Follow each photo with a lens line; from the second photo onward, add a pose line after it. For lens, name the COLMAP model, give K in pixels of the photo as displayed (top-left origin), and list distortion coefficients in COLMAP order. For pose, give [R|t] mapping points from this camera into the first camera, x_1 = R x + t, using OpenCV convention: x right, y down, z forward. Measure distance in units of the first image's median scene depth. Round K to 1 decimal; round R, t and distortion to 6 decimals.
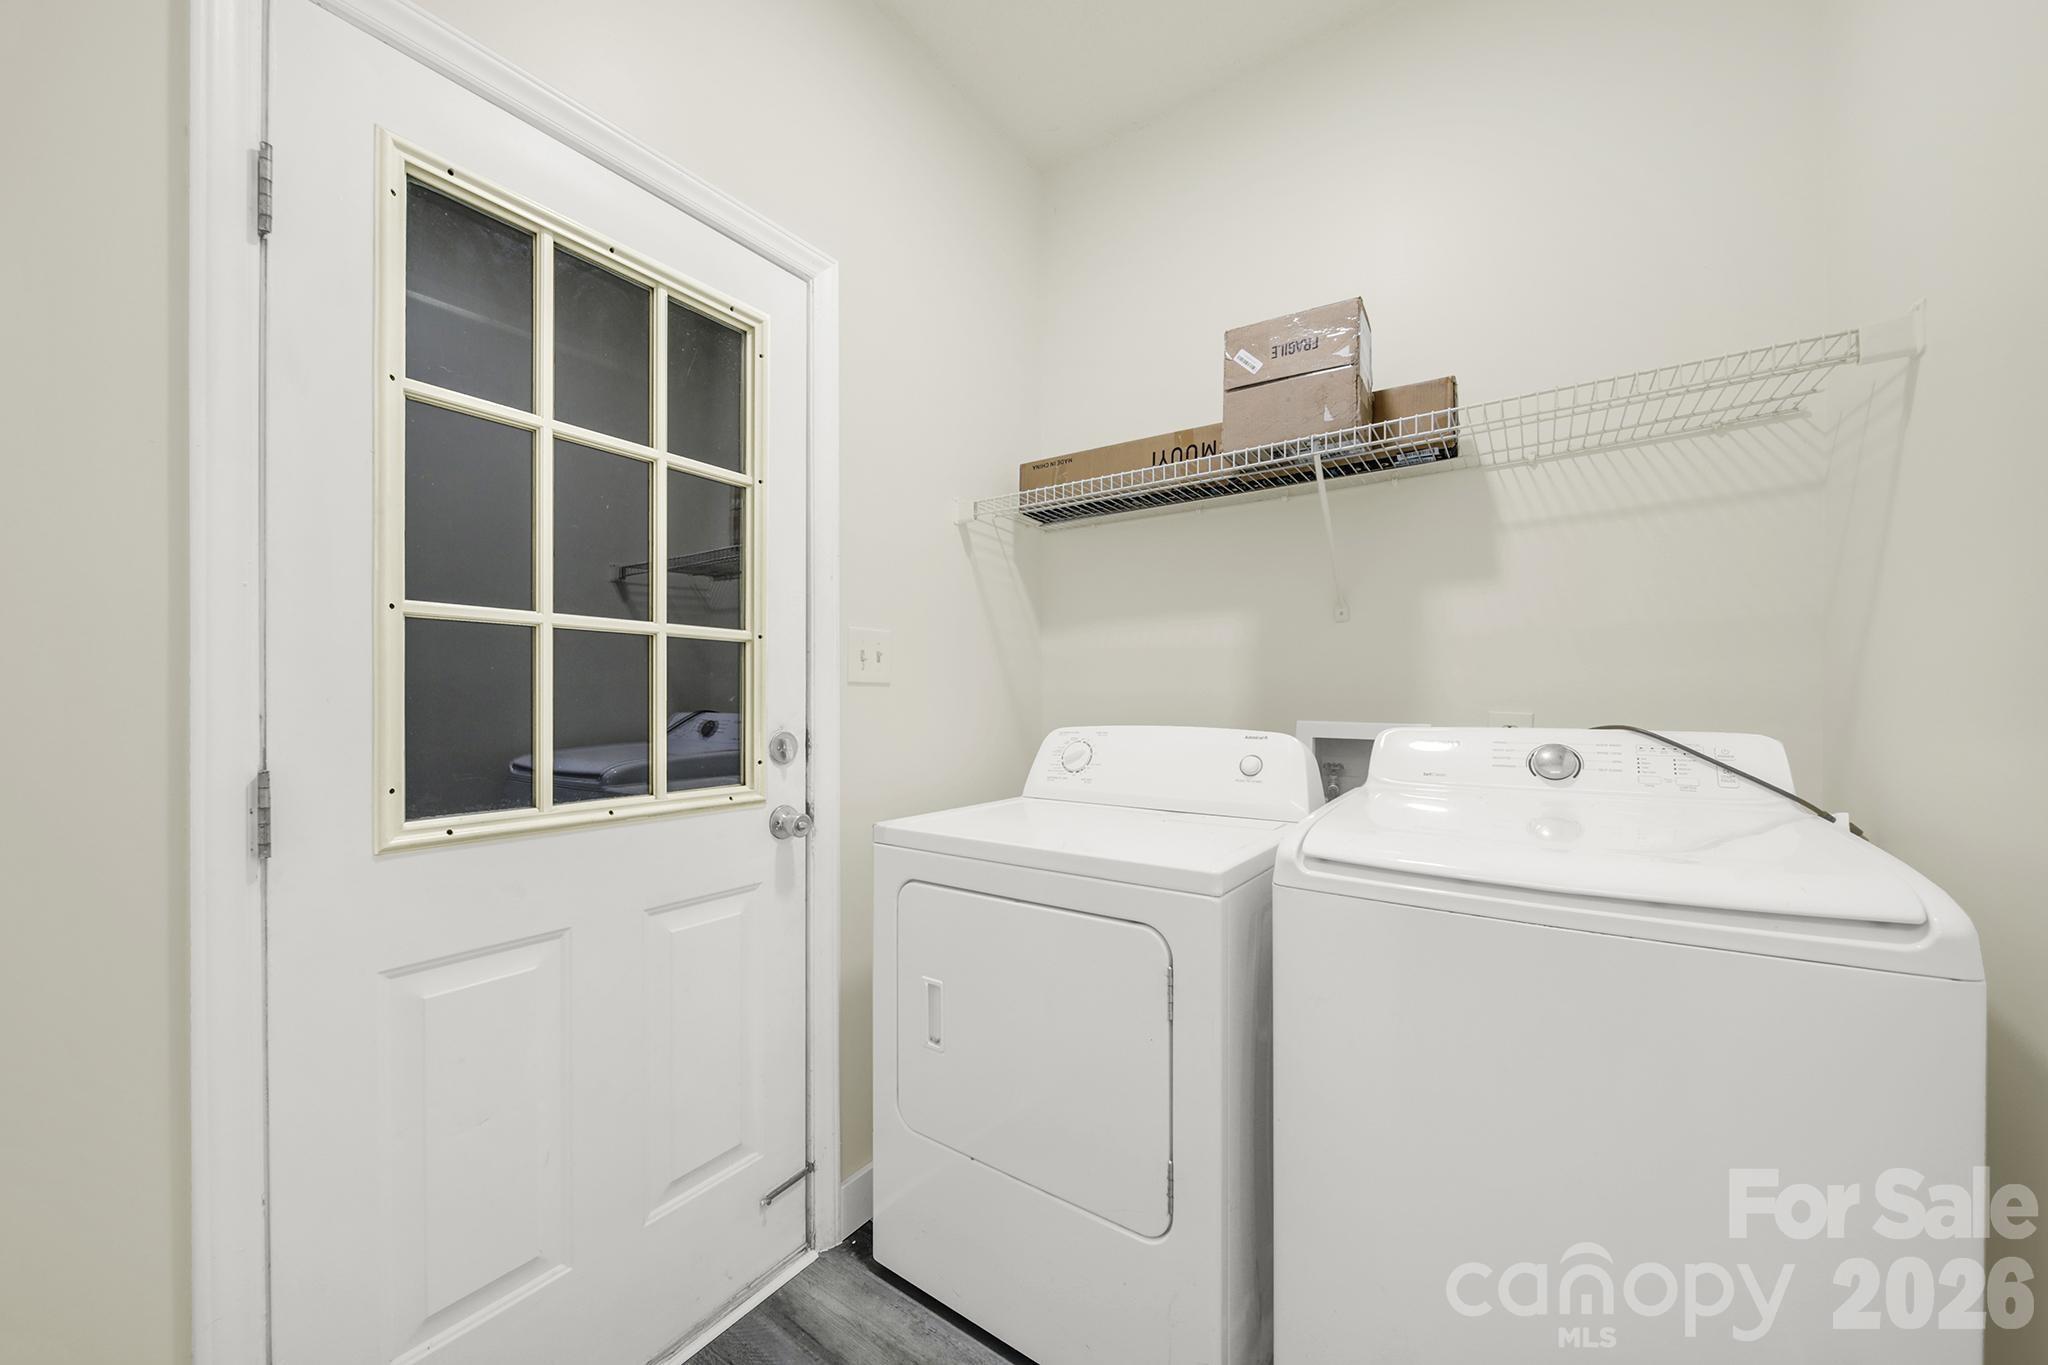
lens RADIAL K [[733.1, 0, 1023.9], [0, 733.1, 698.4], [0, 0, 1]] dist [-0.002516, -0.000208]
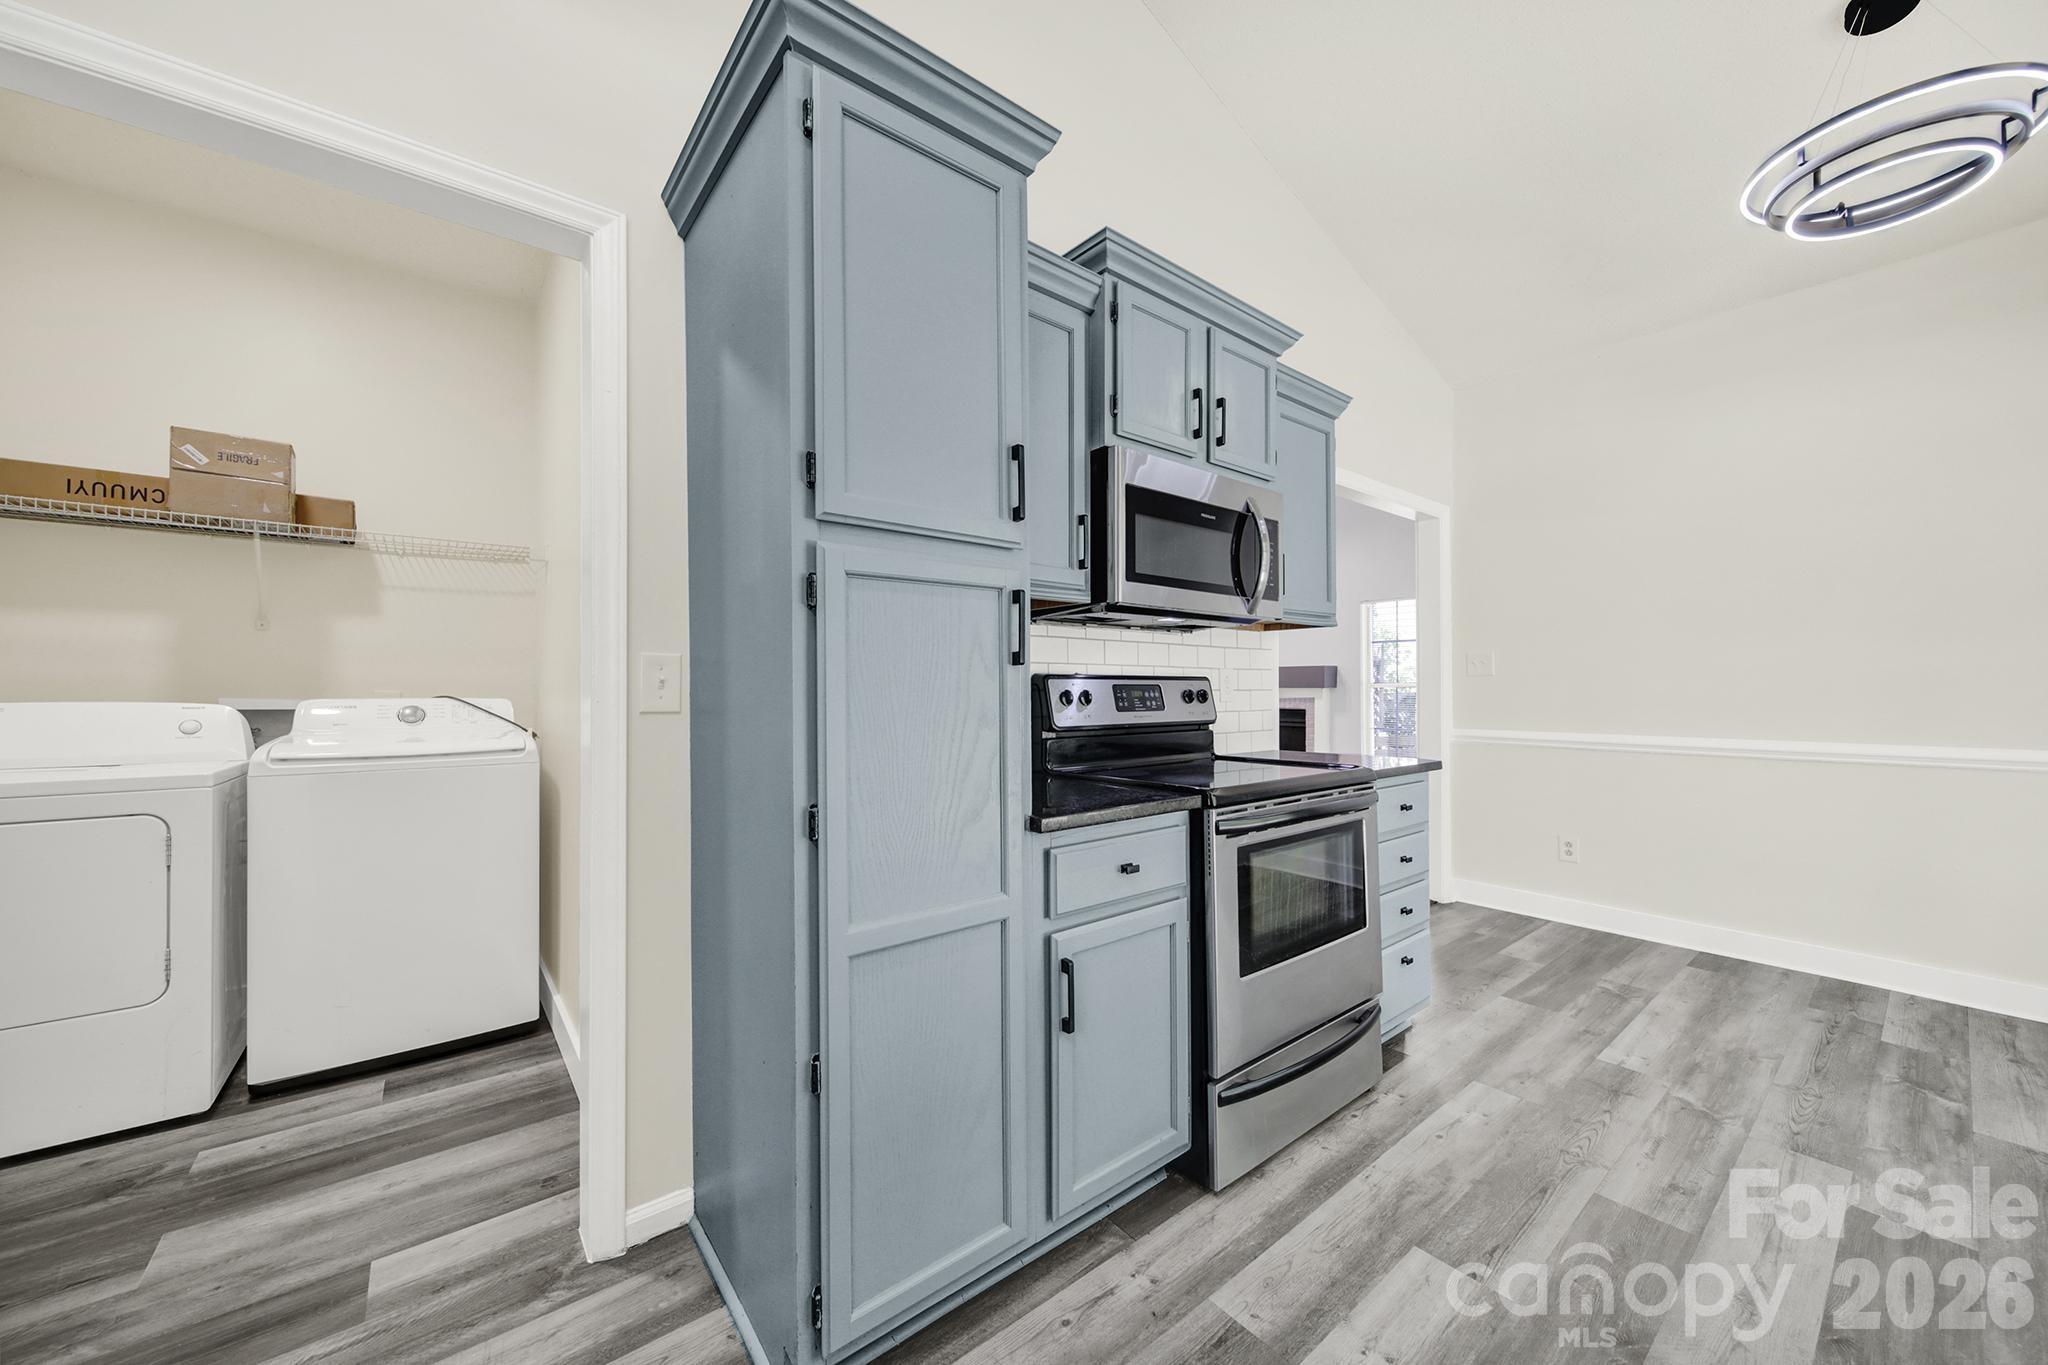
lens RADIAL K [[733.1, 0, 1019.9], [0, 733.1, 692.1], [0, 0, 1]] dist [-0.002516, -0.000208]
pose [[0.269912, 0.003110, 0.962880, -0.696865], [0.002655, 0.999989, -0.003974, 0.036178], [-0.962881, 0.003629, 0.269901, -1.056845]]
